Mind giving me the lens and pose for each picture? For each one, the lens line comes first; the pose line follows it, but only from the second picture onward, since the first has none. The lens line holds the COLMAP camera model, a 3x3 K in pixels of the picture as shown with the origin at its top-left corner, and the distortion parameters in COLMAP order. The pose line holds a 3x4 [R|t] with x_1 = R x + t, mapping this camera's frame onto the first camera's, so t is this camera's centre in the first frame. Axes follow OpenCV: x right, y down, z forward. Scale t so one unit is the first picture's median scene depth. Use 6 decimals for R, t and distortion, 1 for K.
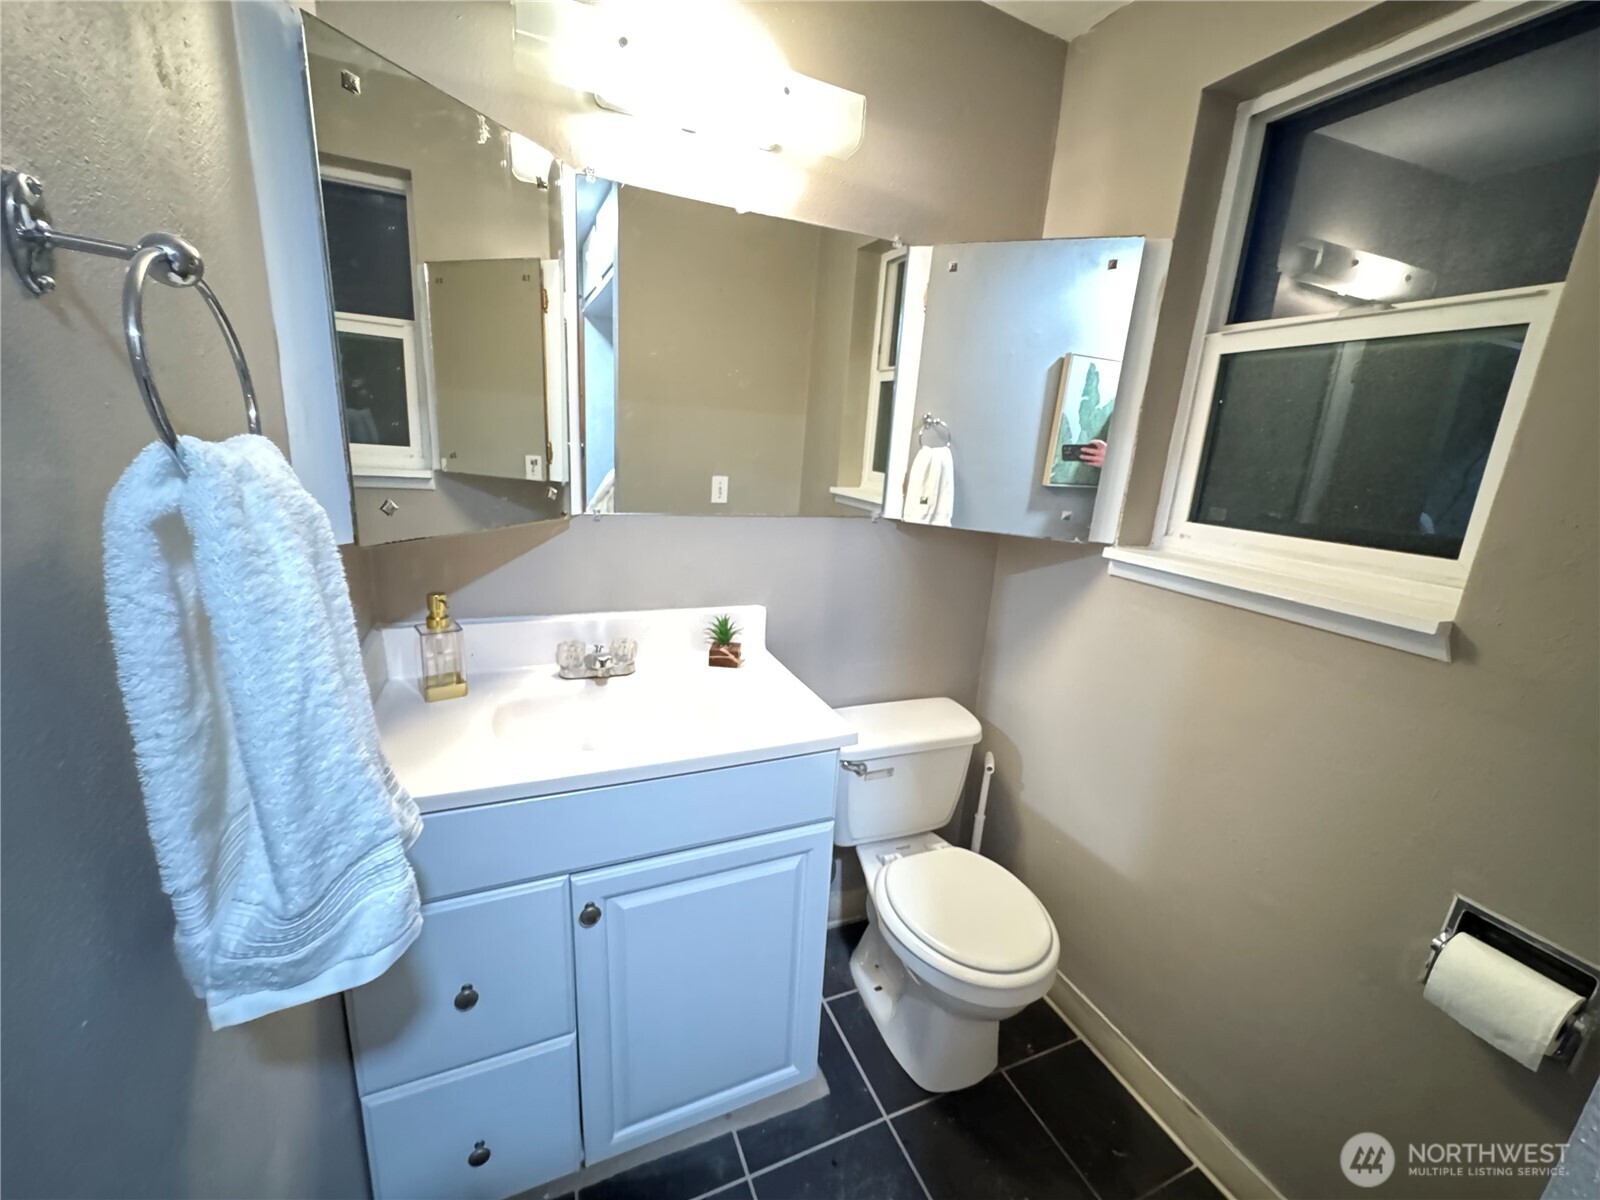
lens RADIAL K [[650.6, 0, 793.0], [0, 650.6, 603.8], [0, 0, 1]] dist [-0.002989, -0.000096]
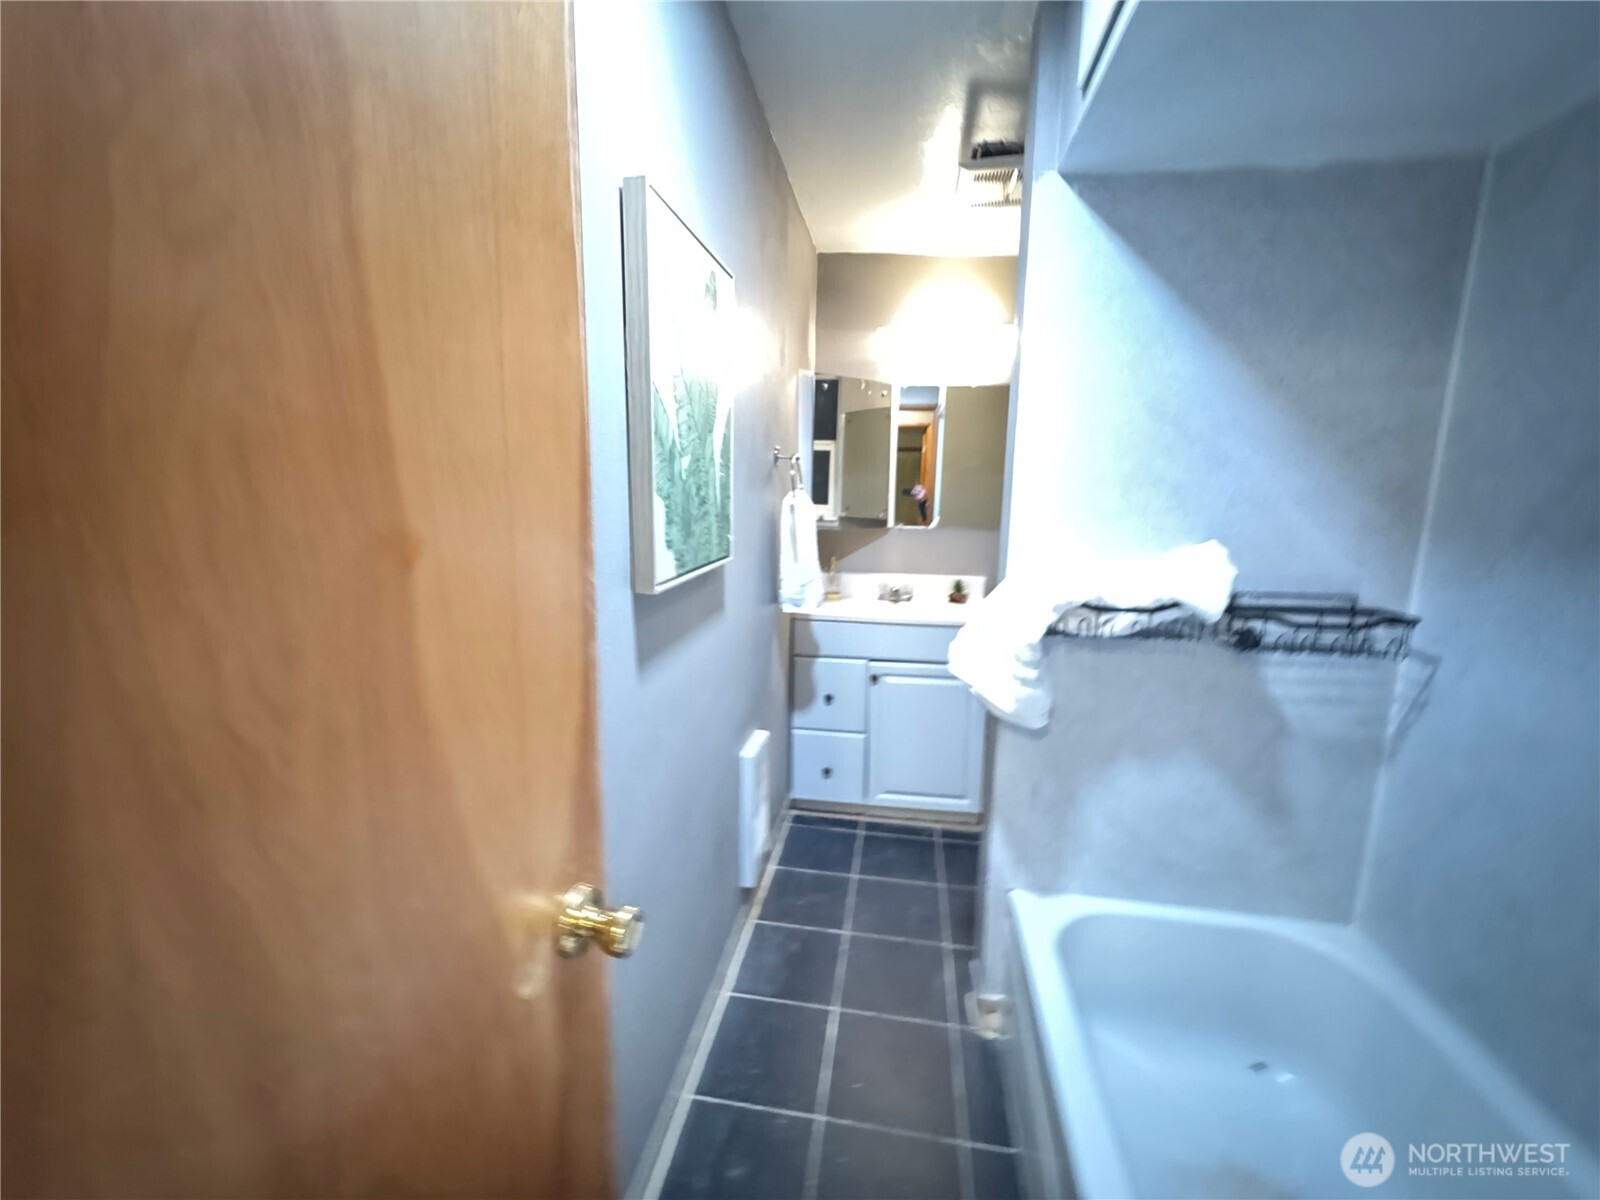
lens RADIAL K [[650.6, 0, 793.0], [0, 650.6, 603.8], [0, 0, 1]] dist [-0.002989, -0.000096]
pose [[0.842486, 0.045974, -0.536752, 0.570670], [-0.099453, 0.992499, -0.071092, 0.305638], [0.529458, 0.113276, 0.840739, -0.990270]]
